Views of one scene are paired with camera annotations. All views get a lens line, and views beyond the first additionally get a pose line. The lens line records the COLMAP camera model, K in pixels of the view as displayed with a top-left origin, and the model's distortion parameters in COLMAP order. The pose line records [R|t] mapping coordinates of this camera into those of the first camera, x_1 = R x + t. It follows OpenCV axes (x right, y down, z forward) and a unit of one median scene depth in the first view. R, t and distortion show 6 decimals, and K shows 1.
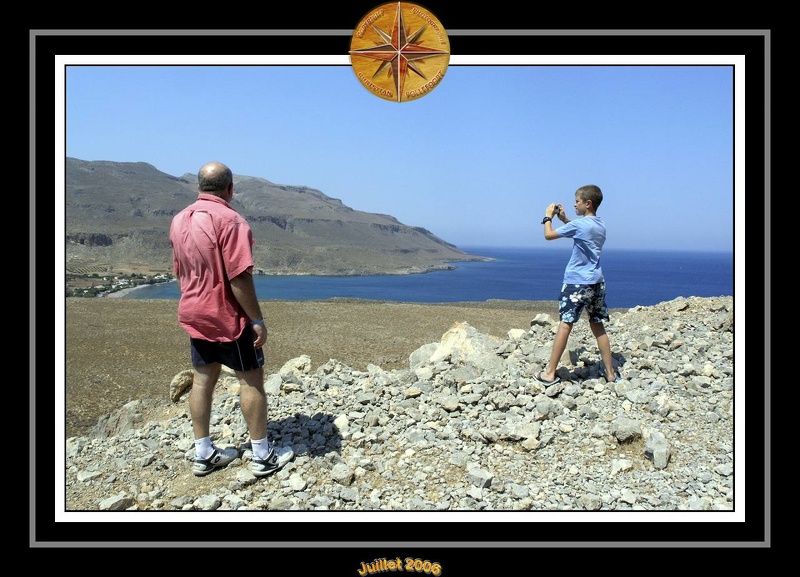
lens RADIAL K [[555.4, 0, 392.6], [0, 555.4, 291.0], [0, 0, 1]] dist [-0.126426, 0.099239]
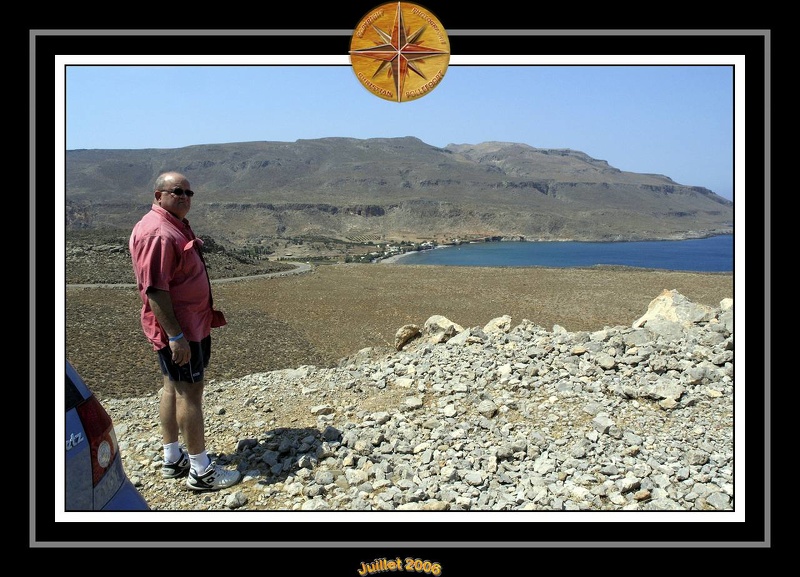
lens RADIAL K [[555.4, 0, 392.6], [0, 555.4, 291.0], [0, 0, 1]] dist [-0.126426, 0.099239]
pose [[0.894391, 0.027135, -0.446463, 0.205145], [-0.000029, 0.998162, 0.060608, 0.001004], [0.447287, -0.054195, 0.892747, -0.131068]]
